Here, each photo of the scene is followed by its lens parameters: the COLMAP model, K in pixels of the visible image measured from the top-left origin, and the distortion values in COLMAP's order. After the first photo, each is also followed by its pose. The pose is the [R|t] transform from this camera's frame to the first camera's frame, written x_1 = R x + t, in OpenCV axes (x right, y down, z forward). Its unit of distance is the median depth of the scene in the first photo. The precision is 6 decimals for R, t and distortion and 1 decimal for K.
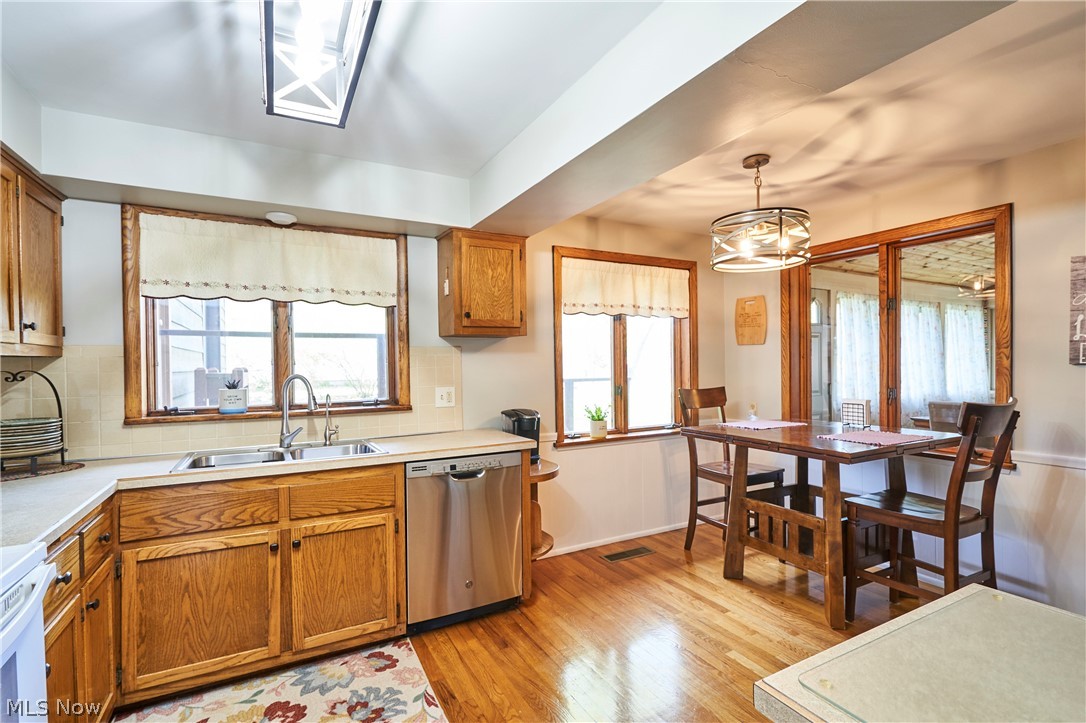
lens RADIAL K [[503.6, 0, 546.5], [0, 503.6, 363.6], [0, 0, 1]] dist [-0.000689, 0.000443]
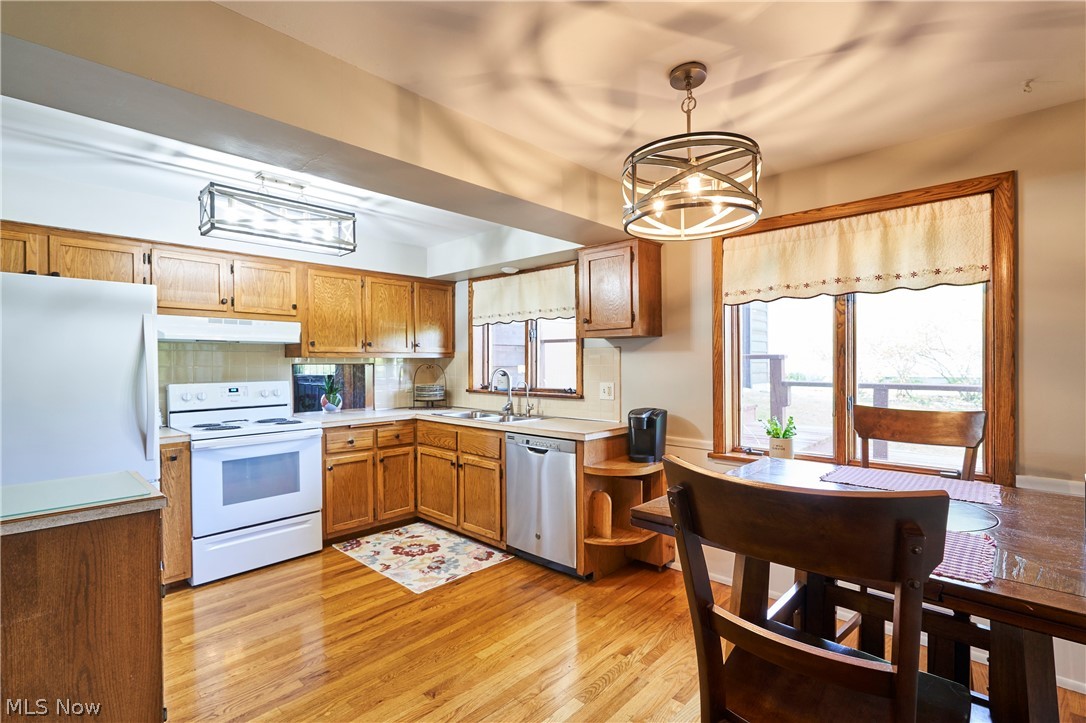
lens RADIAL K [[503.6, 0, 545.3], [0, 503.6, 363.8], [0, 0, 1]] dist [-0.000689, 0.000443]
pose [[0.319272, 0.014409, -0.947553, 1.133819], [0.000231, 0.999883, 0.015282, -0.018996], [0.947663, -0.005098, 0.319232, 0.661242]]
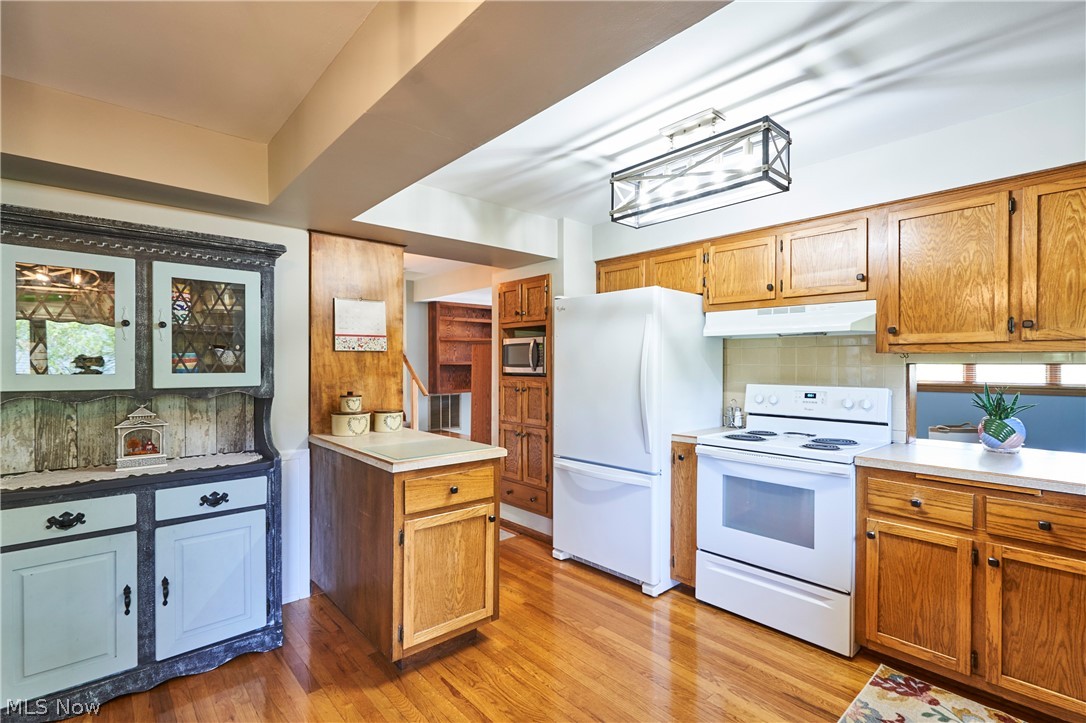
lens RADIAL K [[503.6, 0, 541.2], [0, 503.6, 366.0], [0, 0, 1]] dist [-0.000689, 0.000443]
pose [[-0.974027, 0.015712, -0.225887, 0.266667], [0.013474, 0.999844, 0.011445, -0.009416], [0.226032, 0.008104, -0.974086, 1.305123]]
